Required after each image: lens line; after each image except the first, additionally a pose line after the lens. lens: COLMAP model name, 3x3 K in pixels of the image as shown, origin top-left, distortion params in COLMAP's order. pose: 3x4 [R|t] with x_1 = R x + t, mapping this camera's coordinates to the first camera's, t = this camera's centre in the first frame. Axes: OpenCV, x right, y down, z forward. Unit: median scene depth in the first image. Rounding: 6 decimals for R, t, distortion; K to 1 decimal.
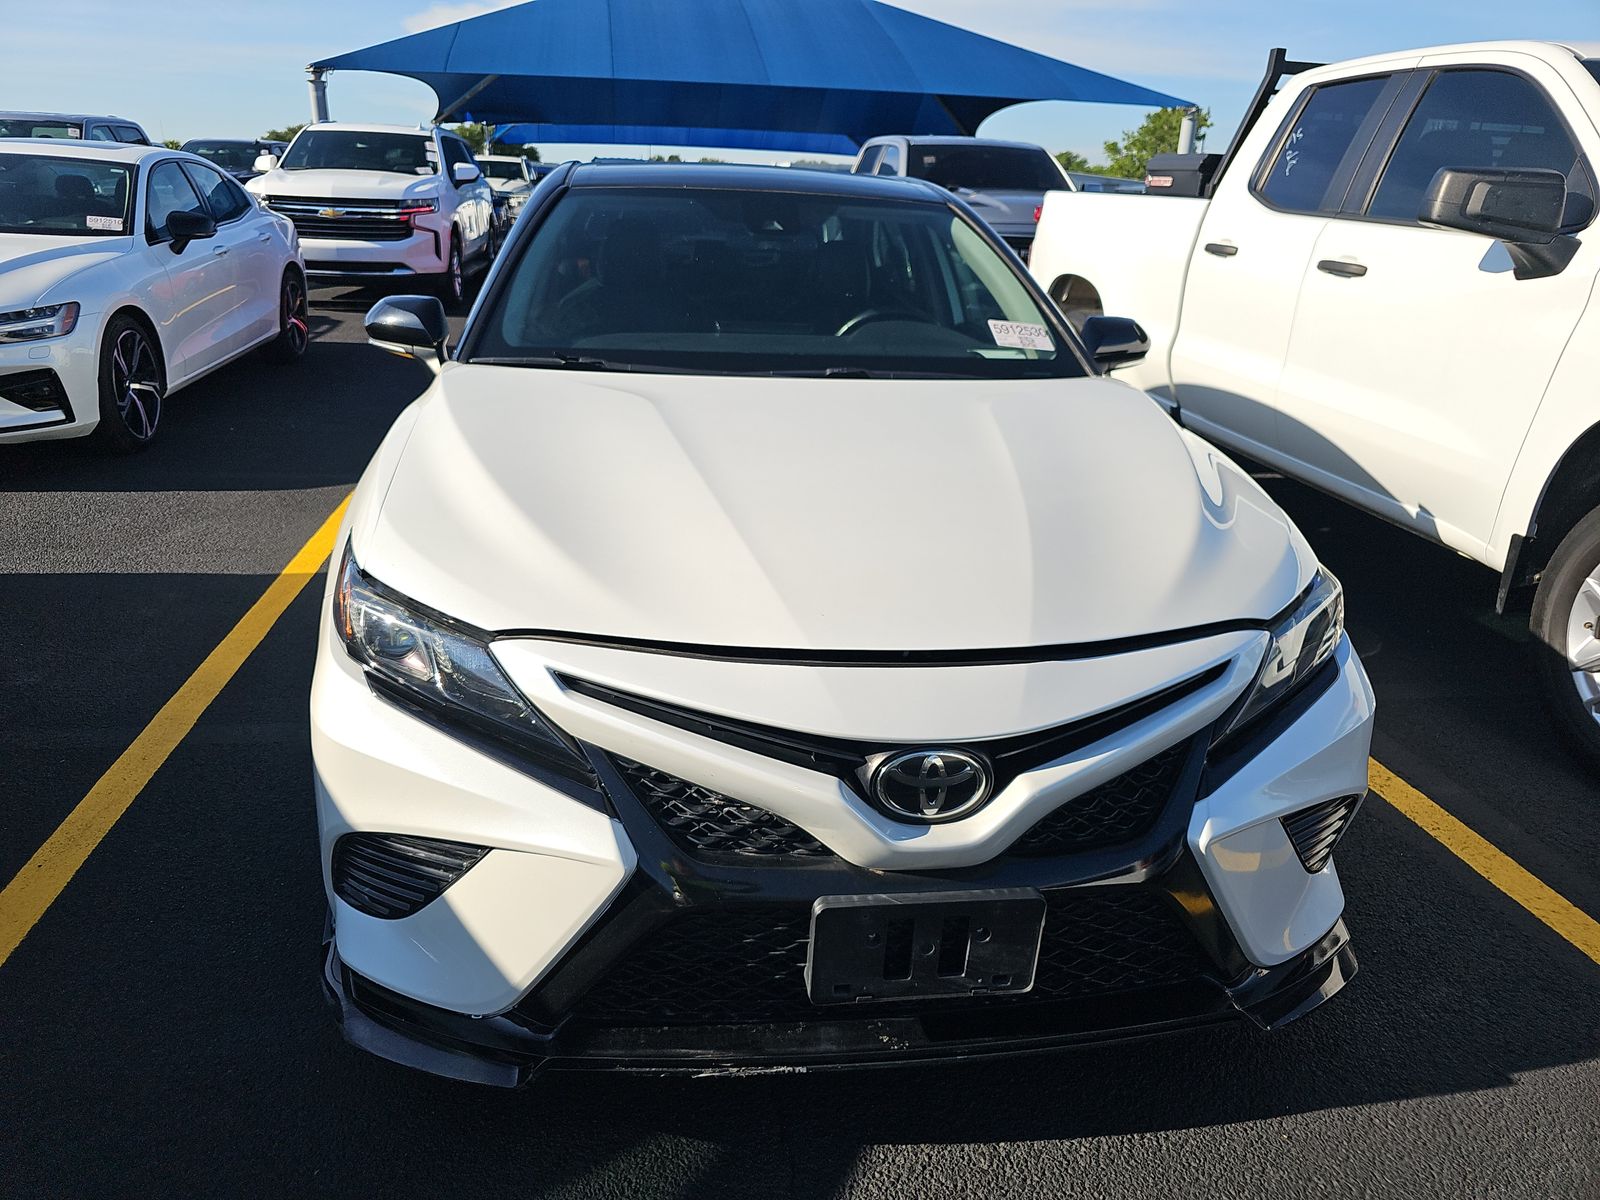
lens RADIAL K [[1063.7, 0, 795.8], [0, 1063.7, 607.6], [0, 0, 1]] dist [0.040558, -0.018331]
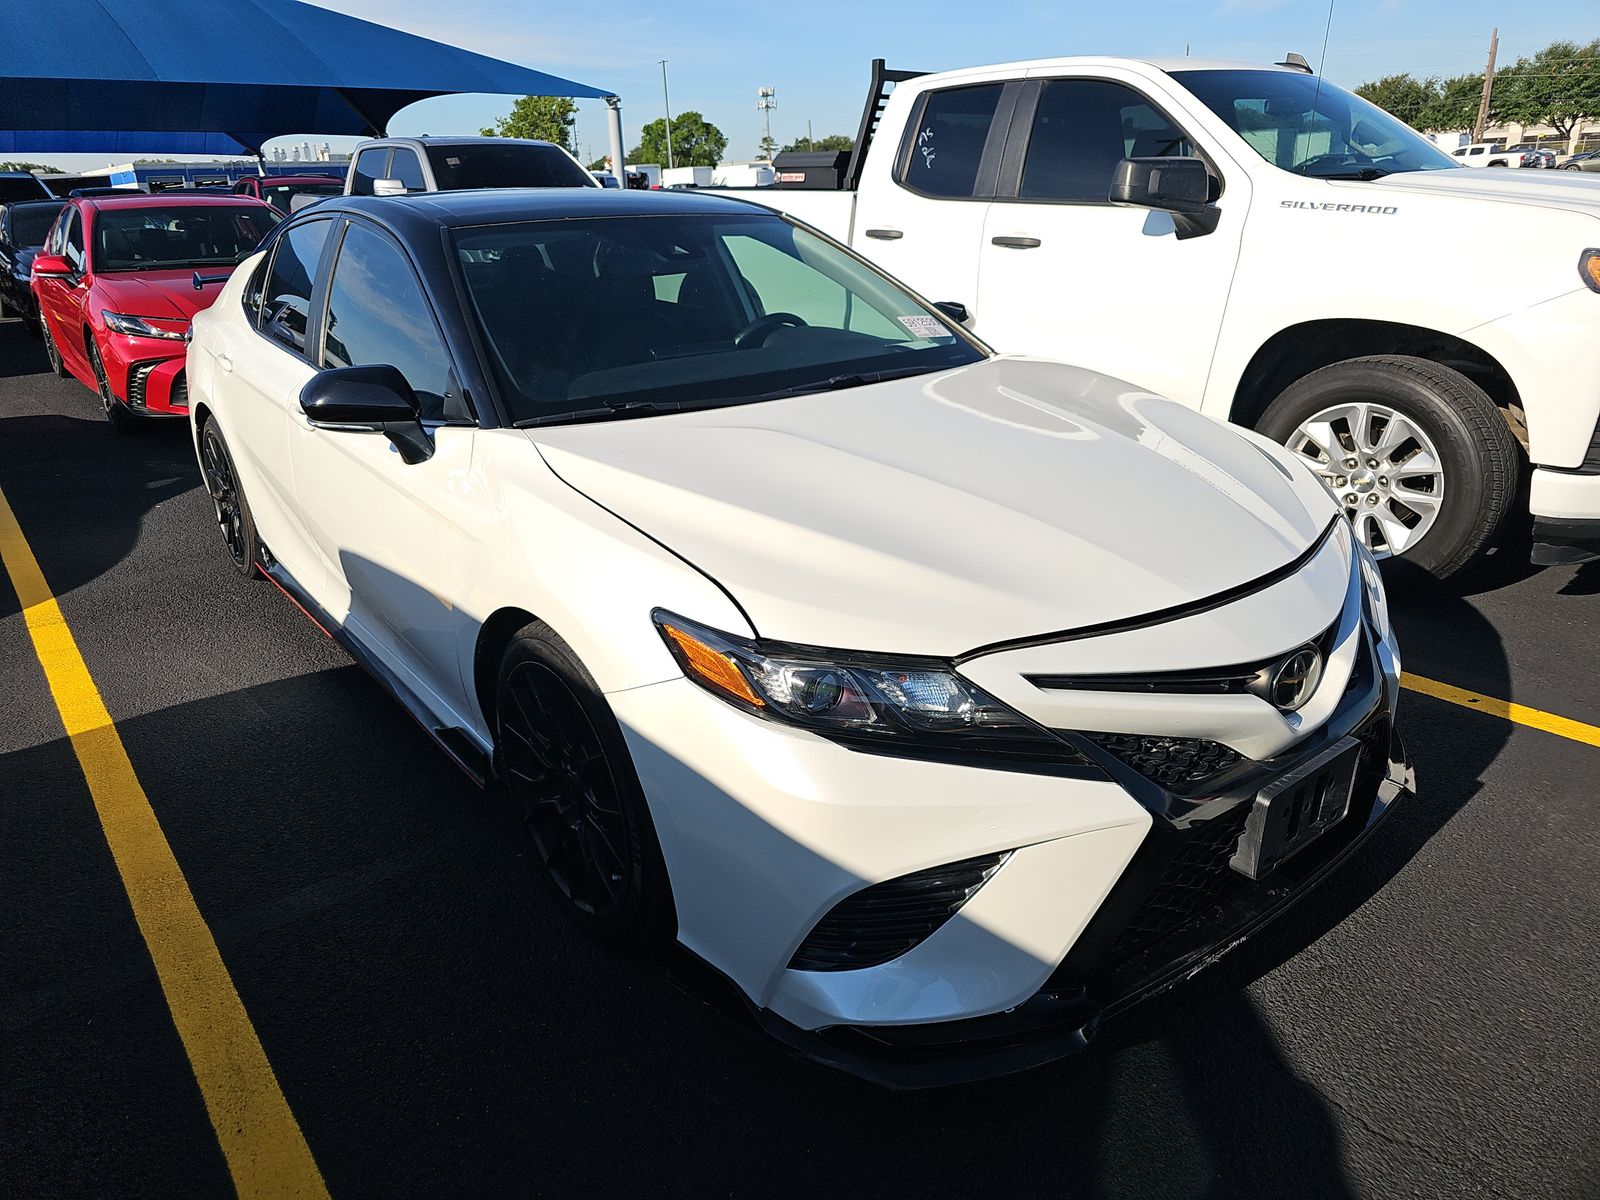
lens RADIAL K [[1063.7, 0, 798.8], [0, 1063.7, 592.8], [0, 0, 1]] dist [0.040558, -0.018331]
pose [[0.863119, -0.235121, 0.446926, -0.335767], [0.235645, 0.970261, 0.055355, -0.051697], [-0.446650, 0.057538, 0.892857, 0.043605]]
